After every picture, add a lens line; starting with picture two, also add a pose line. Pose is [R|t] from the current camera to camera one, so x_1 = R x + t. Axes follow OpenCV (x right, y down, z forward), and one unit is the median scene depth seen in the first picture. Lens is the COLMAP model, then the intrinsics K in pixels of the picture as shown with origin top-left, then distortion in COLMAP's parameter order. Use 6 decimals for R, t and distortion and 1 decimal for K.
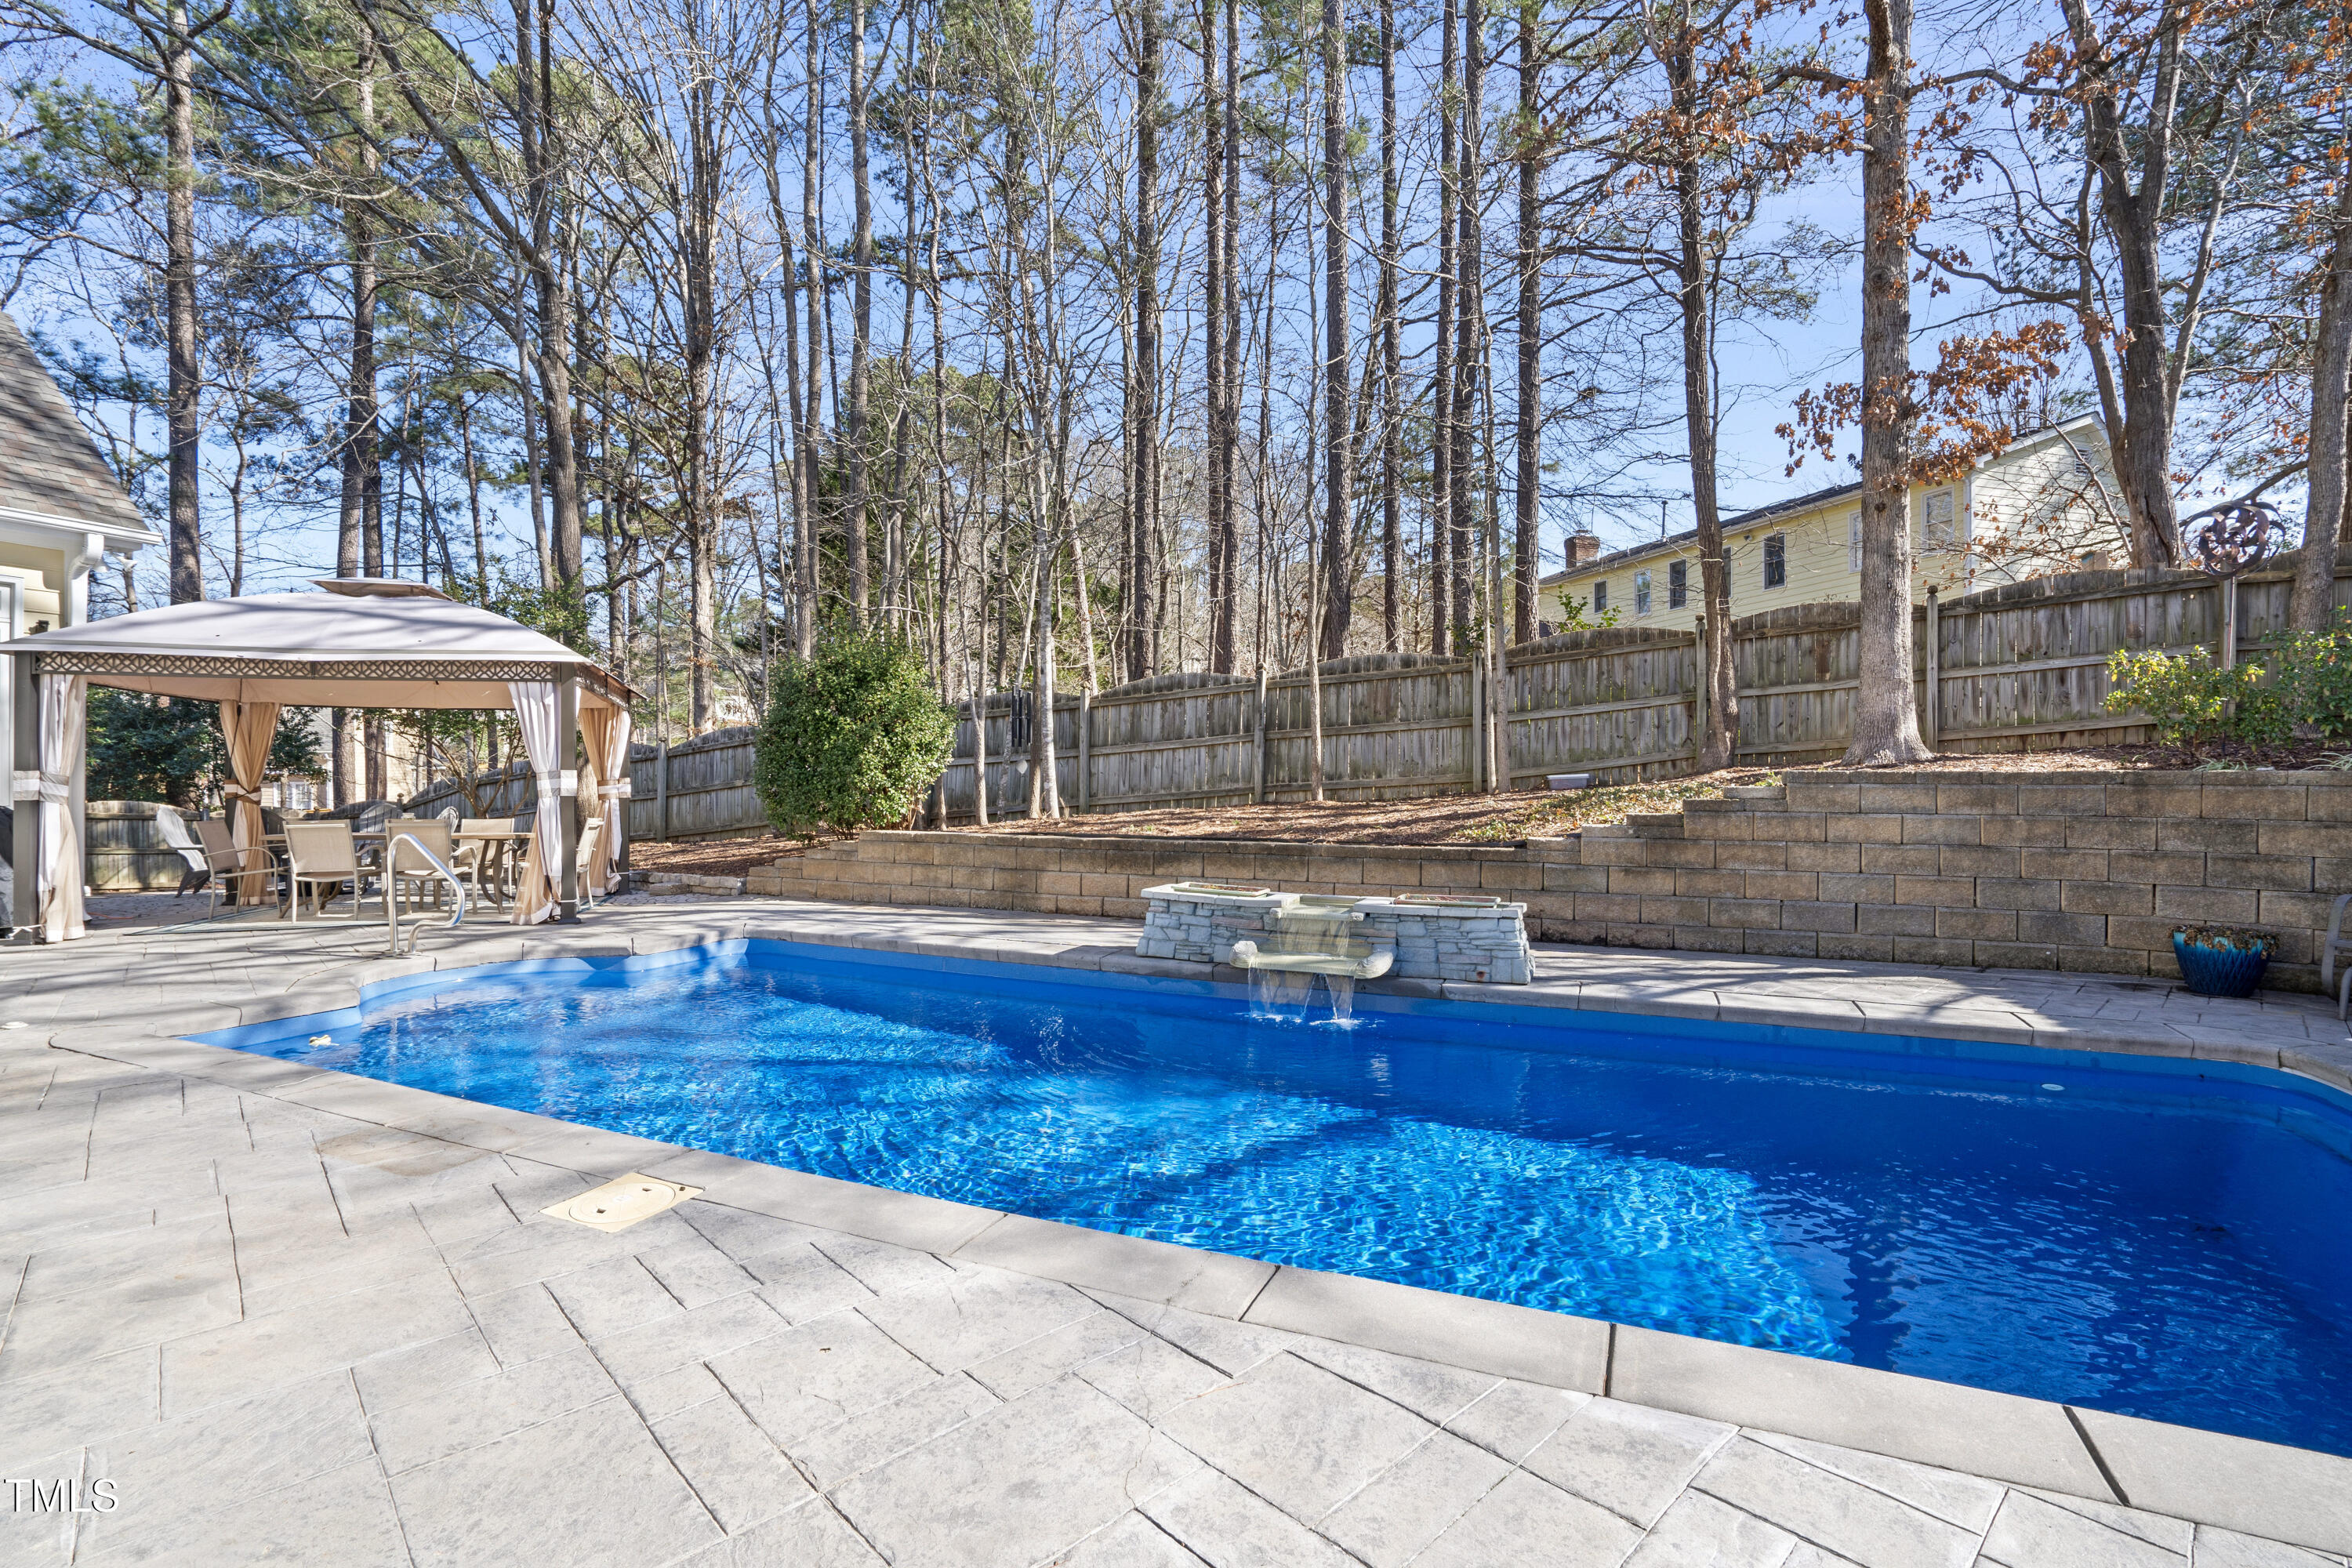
lens RADIAL K [[1139.1, 0, 1176.0], [0, 1139.1, 784.0], [0, 0, 1]] dist [-0.020426, 0.014521]
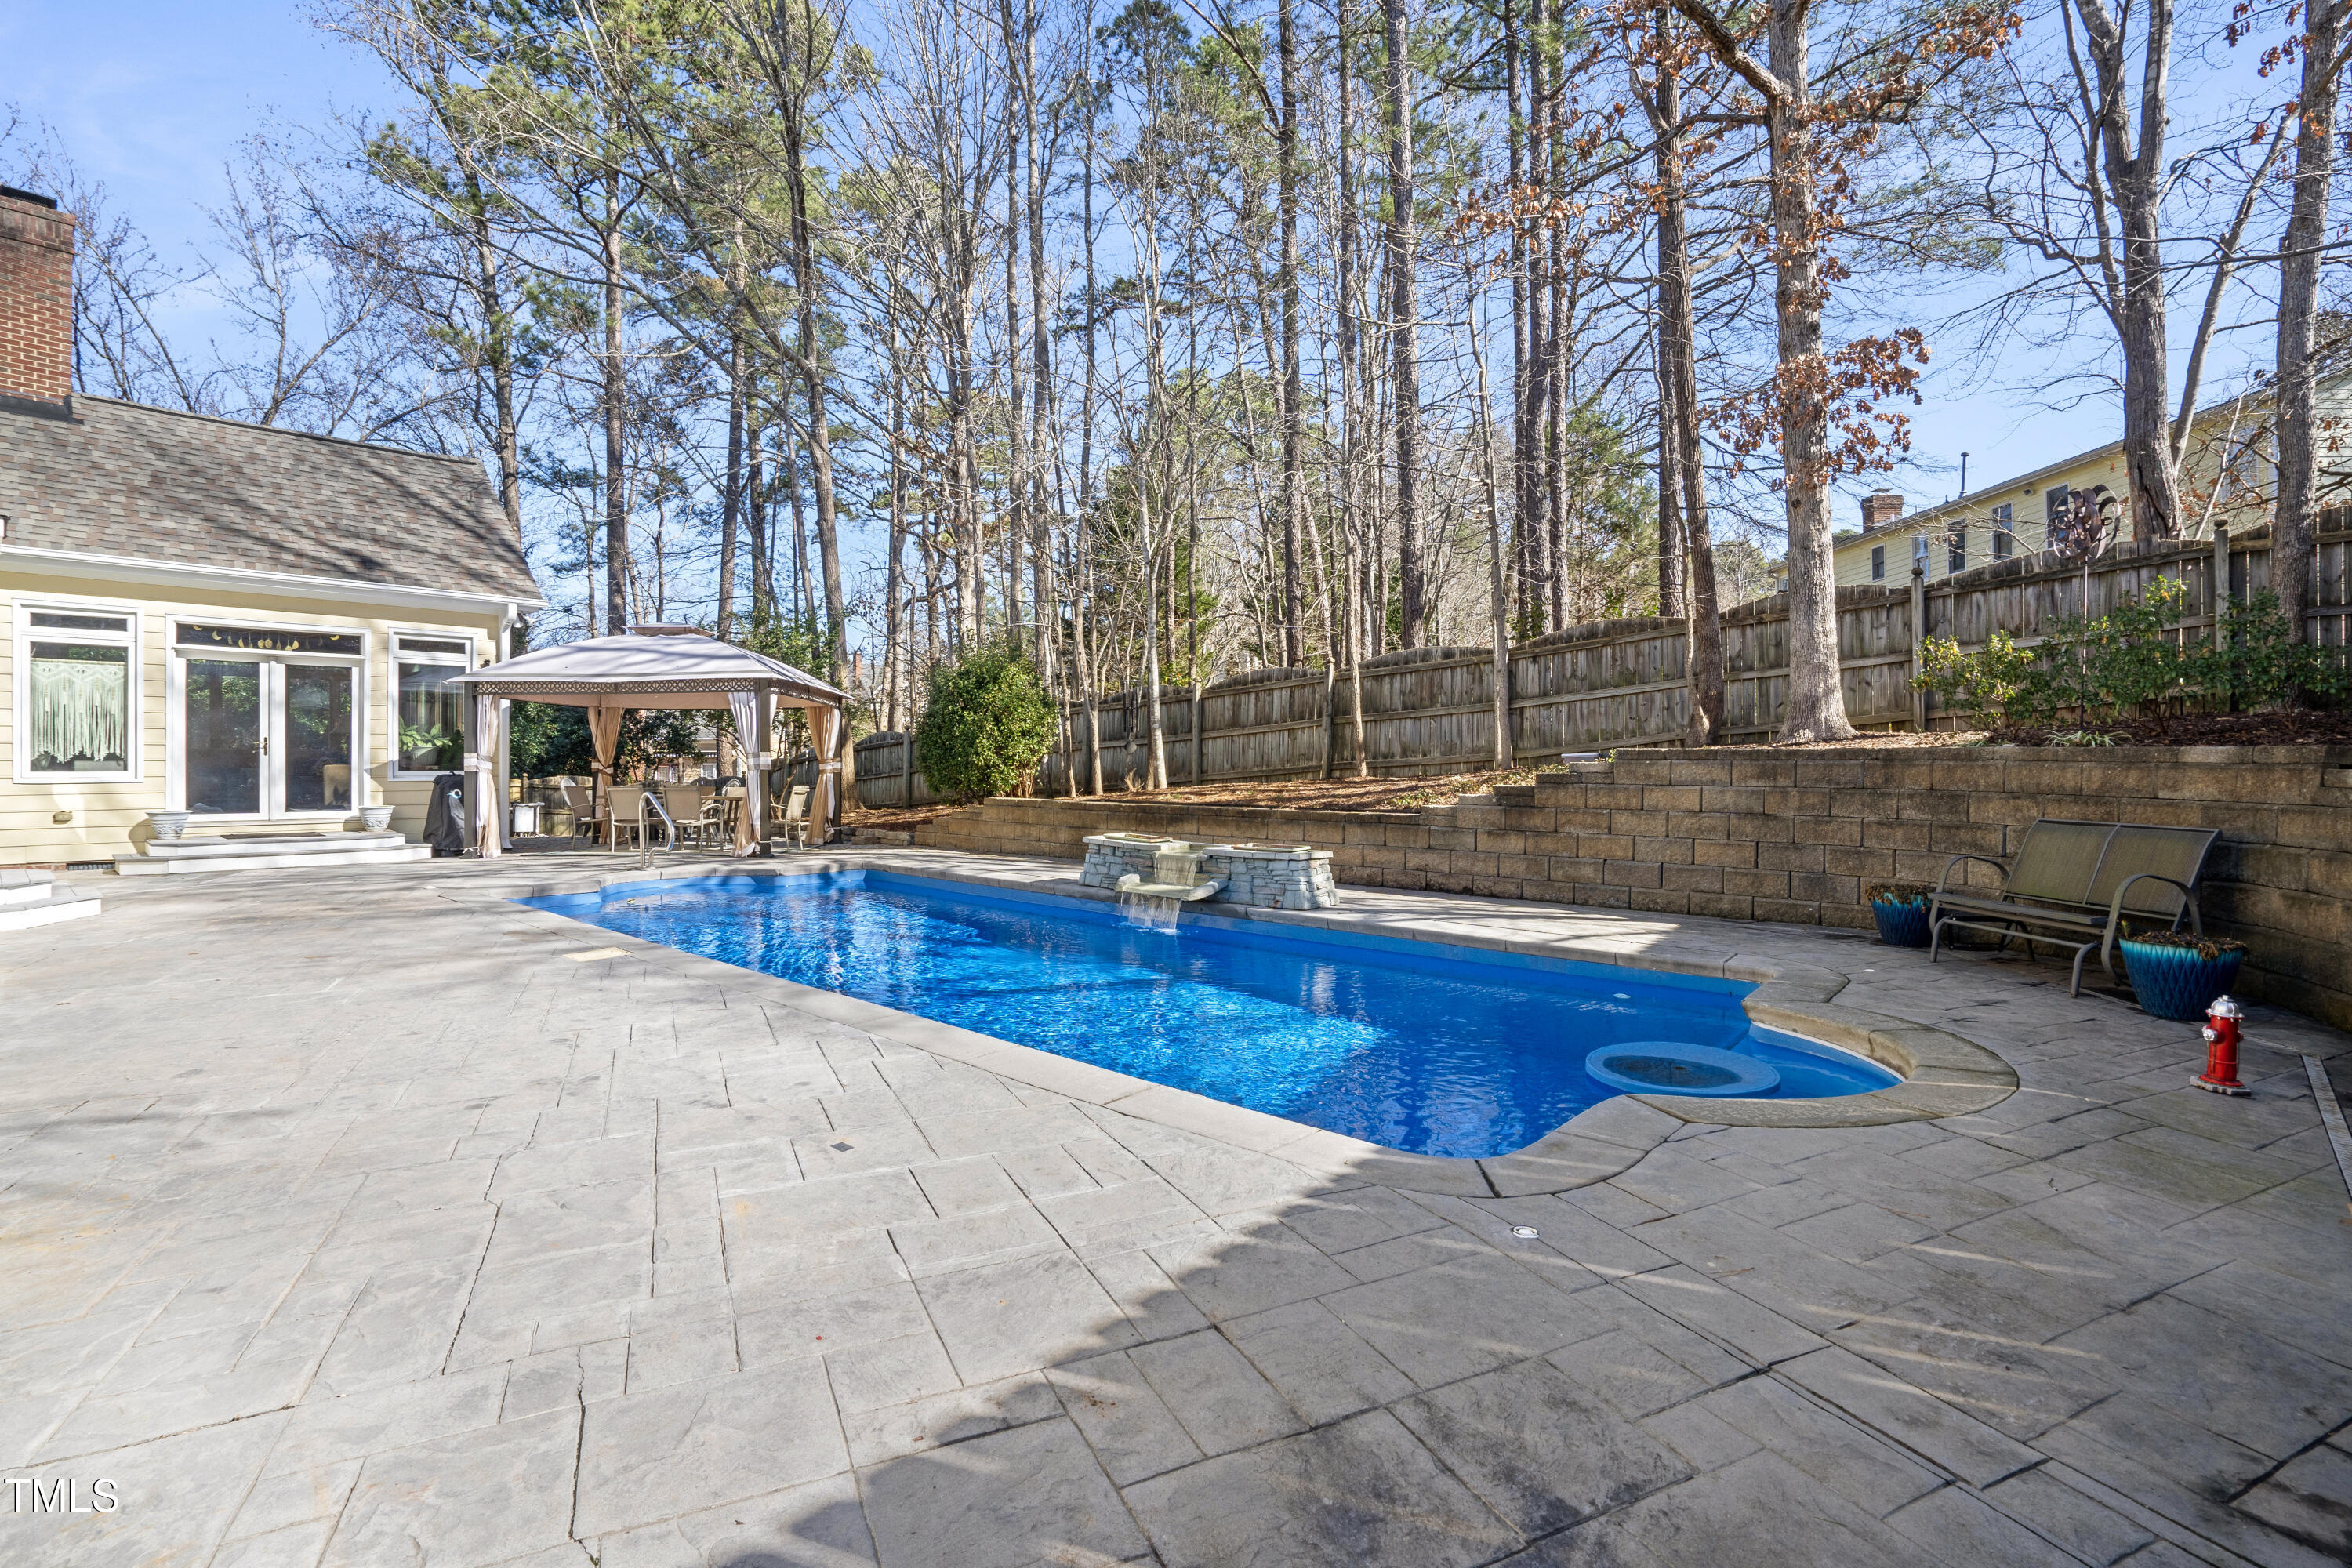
lens RADIAL K [[1169.3, 0, 1179.0], [0, 1169.3, 764.3], [0, 0, 1]] dist [0.001473, 0.000286]
pose [[0.948932, 0.000116, -0.315480, 0.389955], [-0.000456, 0.999999, -0.001004, 0.004305], [0.315479, 0.001096, 0.948932, -0.225809]]
